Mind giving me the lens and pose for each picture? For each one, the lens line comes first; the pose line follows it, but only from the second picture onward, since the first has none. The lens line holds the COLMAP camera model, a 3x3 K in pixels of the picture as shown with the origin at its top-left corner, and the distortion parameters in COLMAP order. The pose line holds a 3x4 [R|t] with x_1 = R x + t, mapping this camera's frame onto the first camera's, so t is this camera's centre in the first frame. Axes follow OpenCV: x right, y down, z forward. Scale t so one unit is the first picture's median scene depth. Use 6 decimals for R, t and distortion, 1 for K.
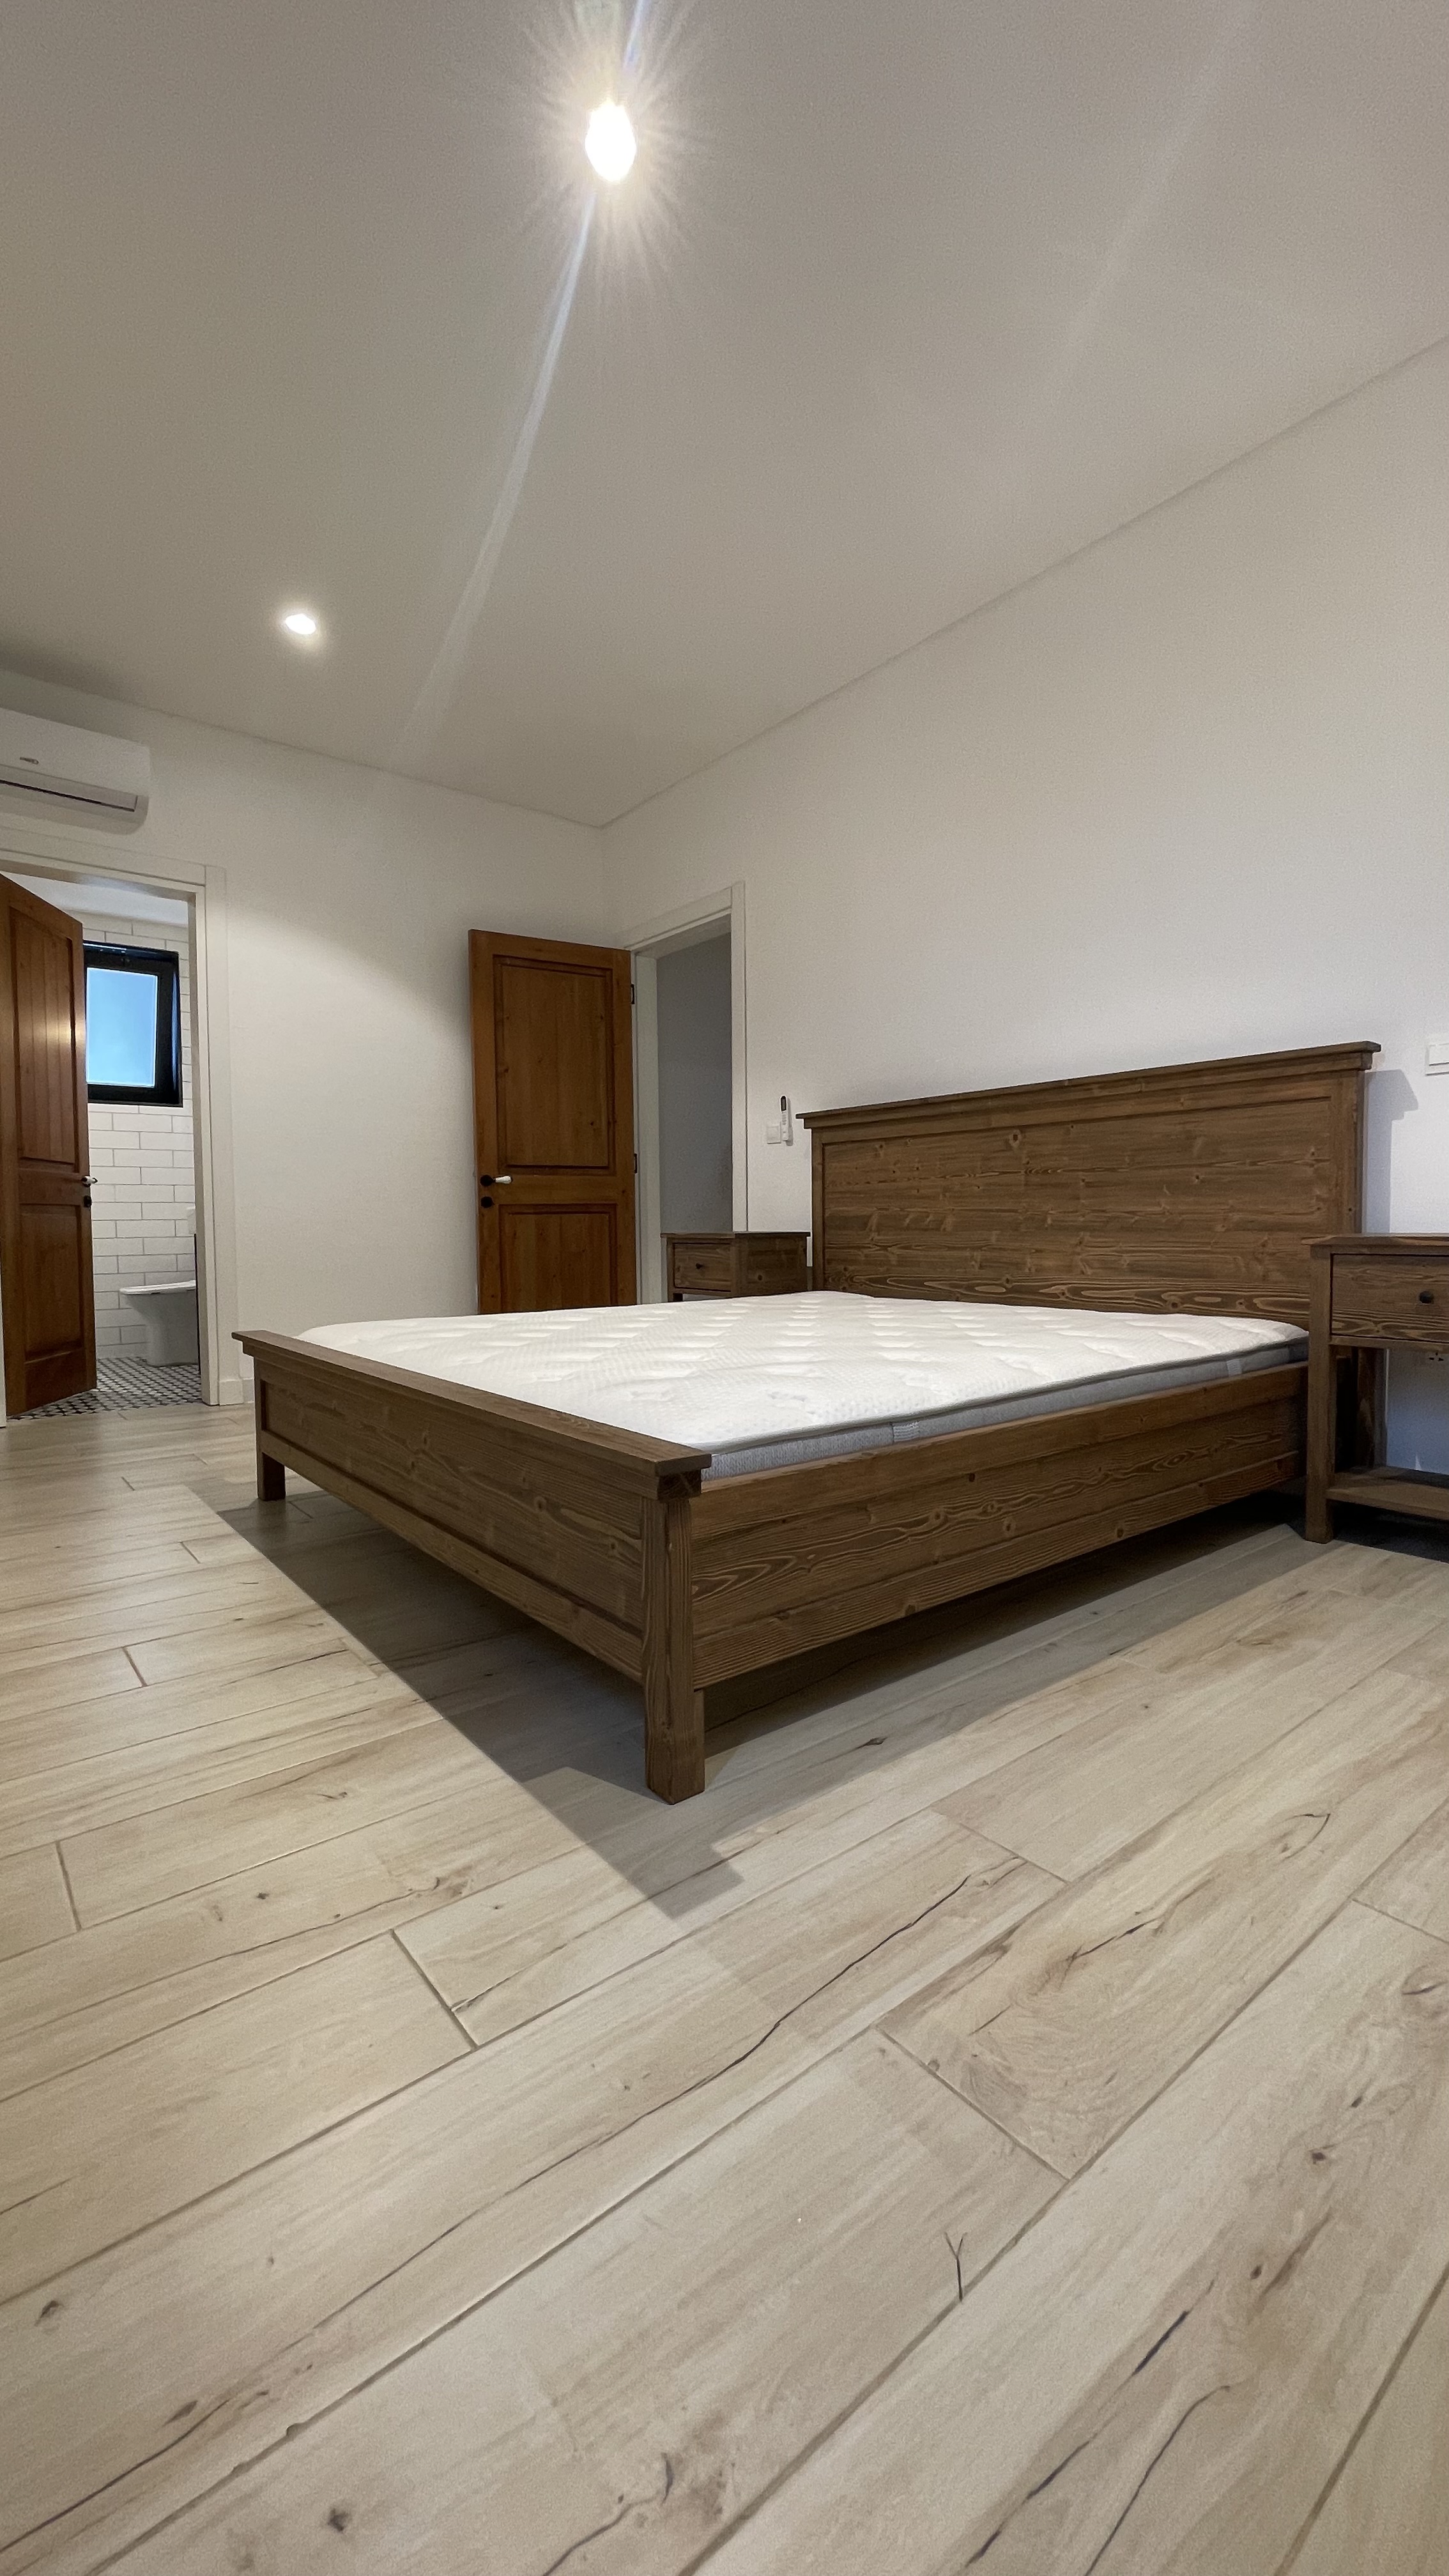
lens RADIAL K [[1037.6, 0, 715.9], [0, 1037.6, 1288.6], [0, 0, 1]] dist [-0.004242, -0.000516]
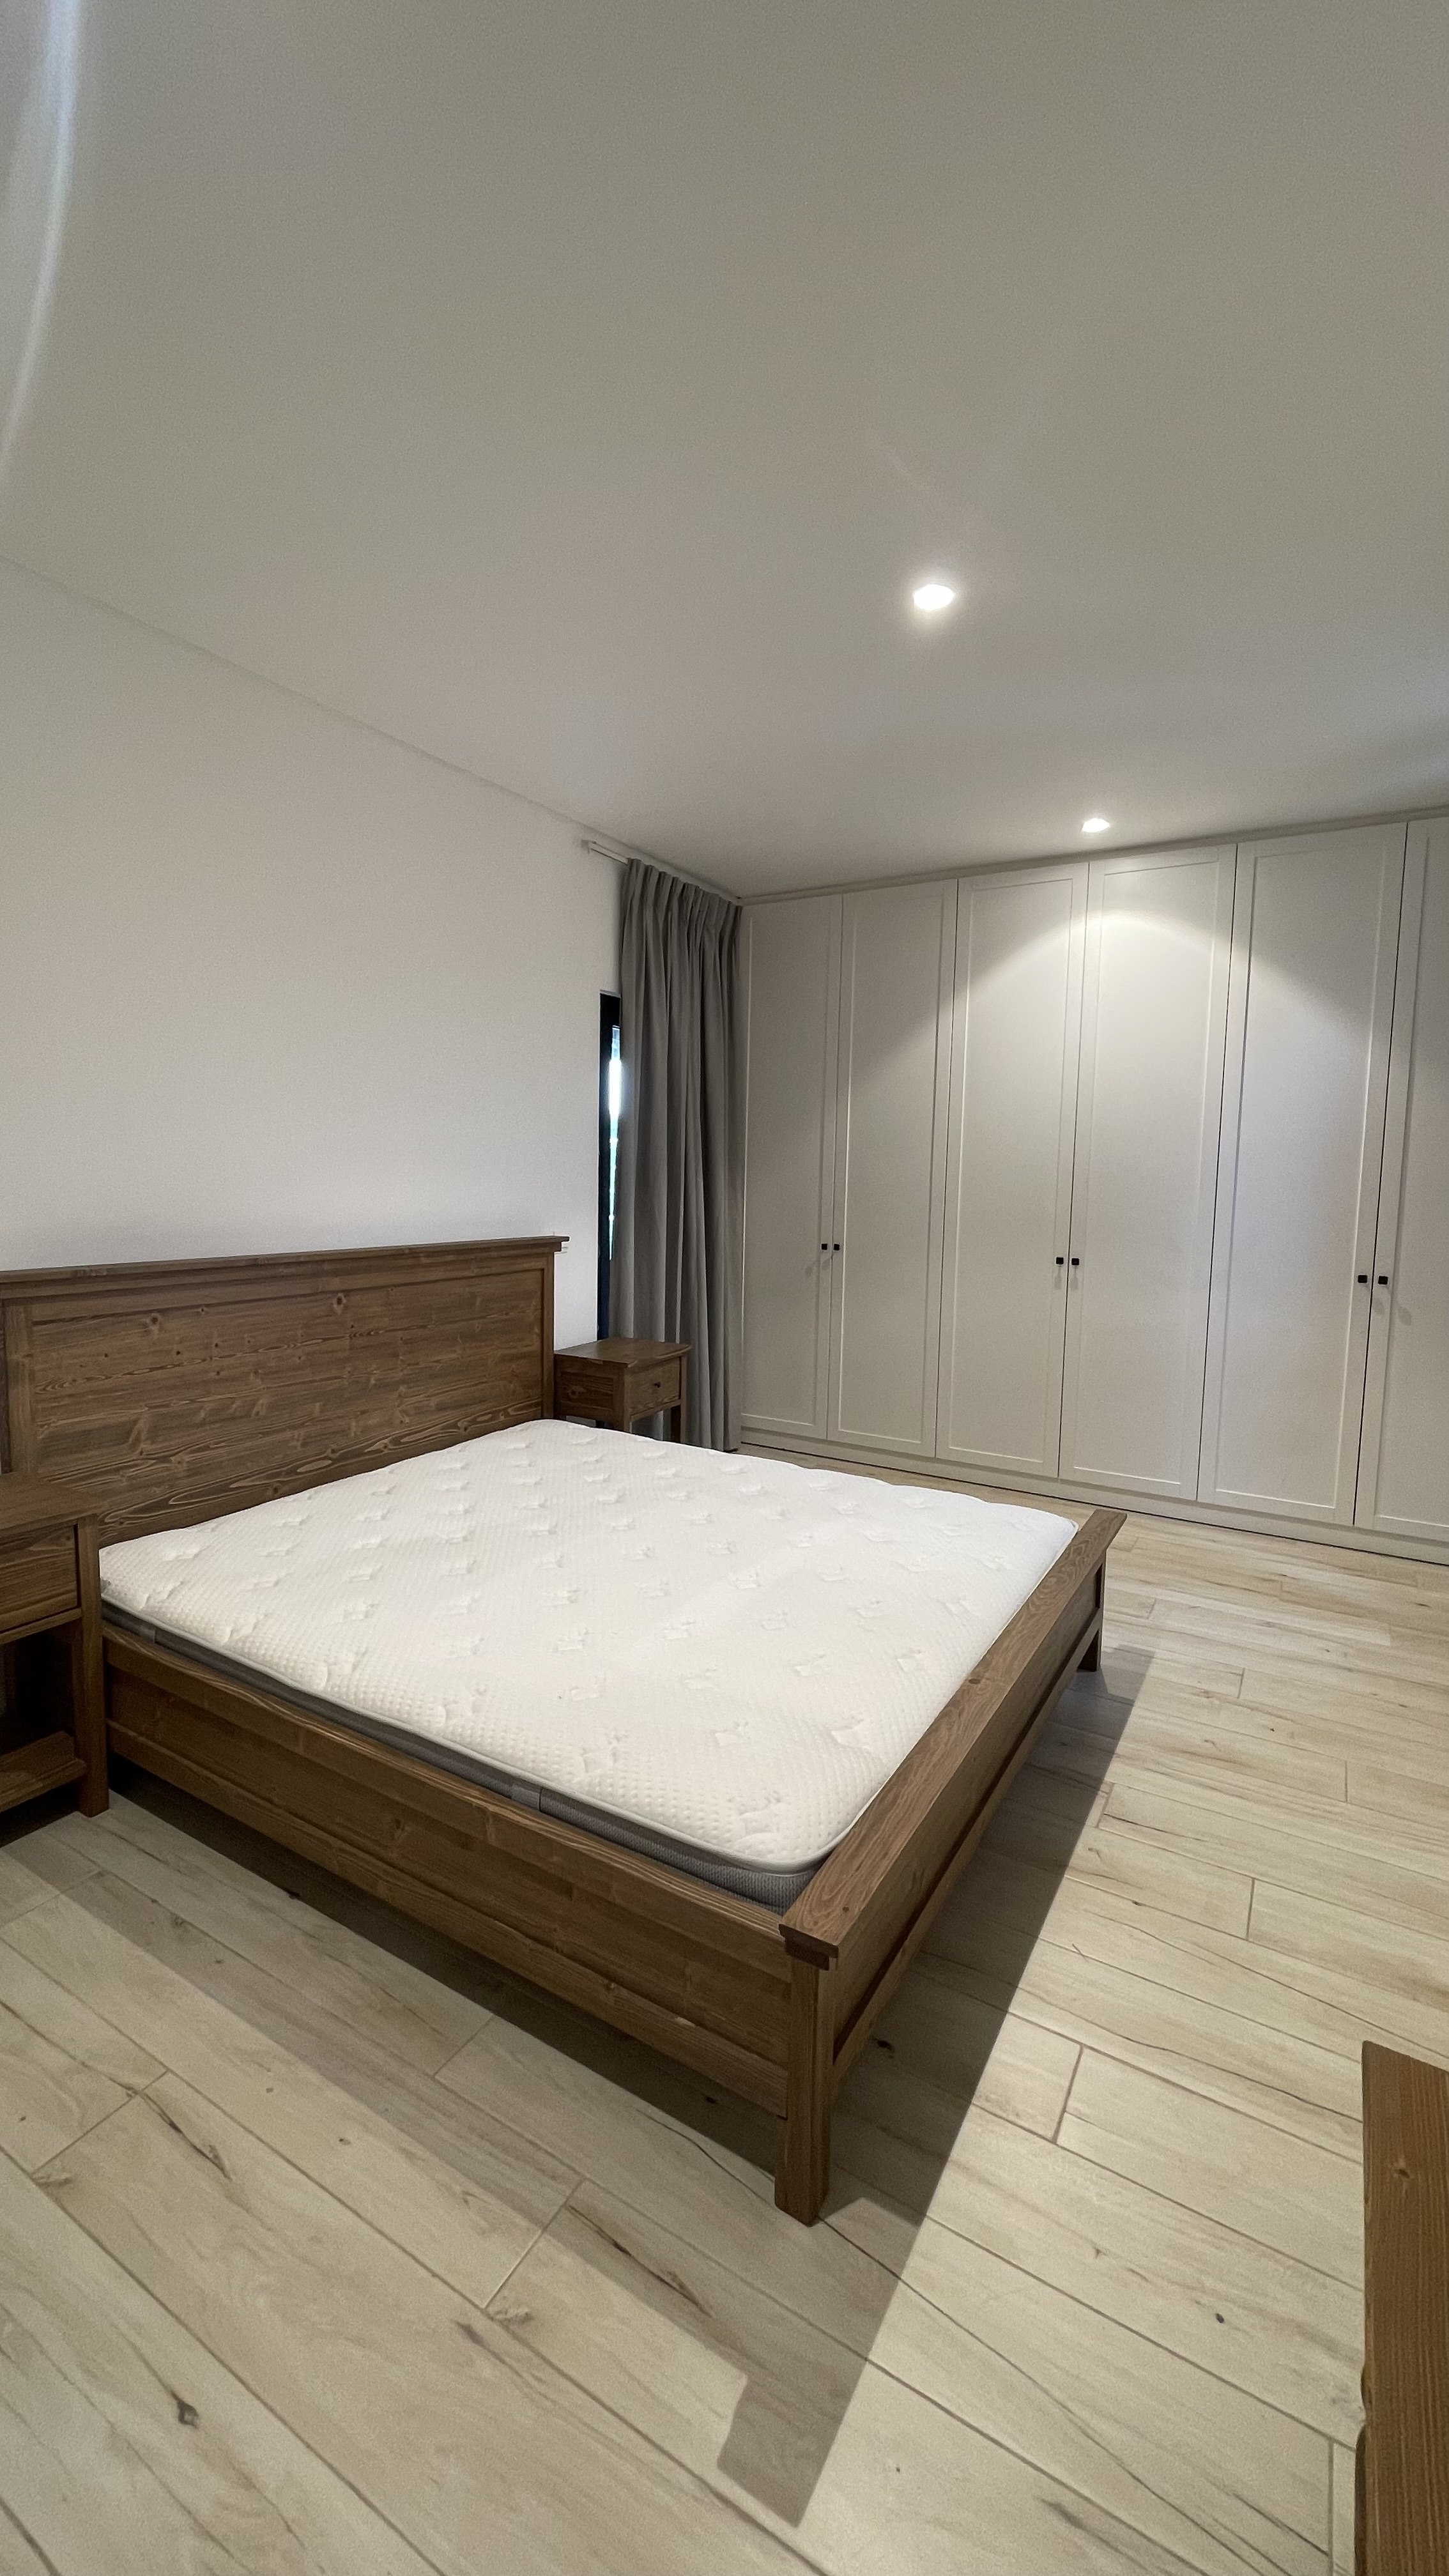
lens RADIAL K [[1037.6, 0, 718.9], [0, 1037.6, 1297.6], [0, 0, 1]] dist [-0.004242, -0.000516]
pose [[-0.352741, -0.108727, 0.929383, -0.737121], [0.045426, 0.990065, 0.133068, -0.267579], [-0.934618, 0.089157, -0.344298, 1.031672]]
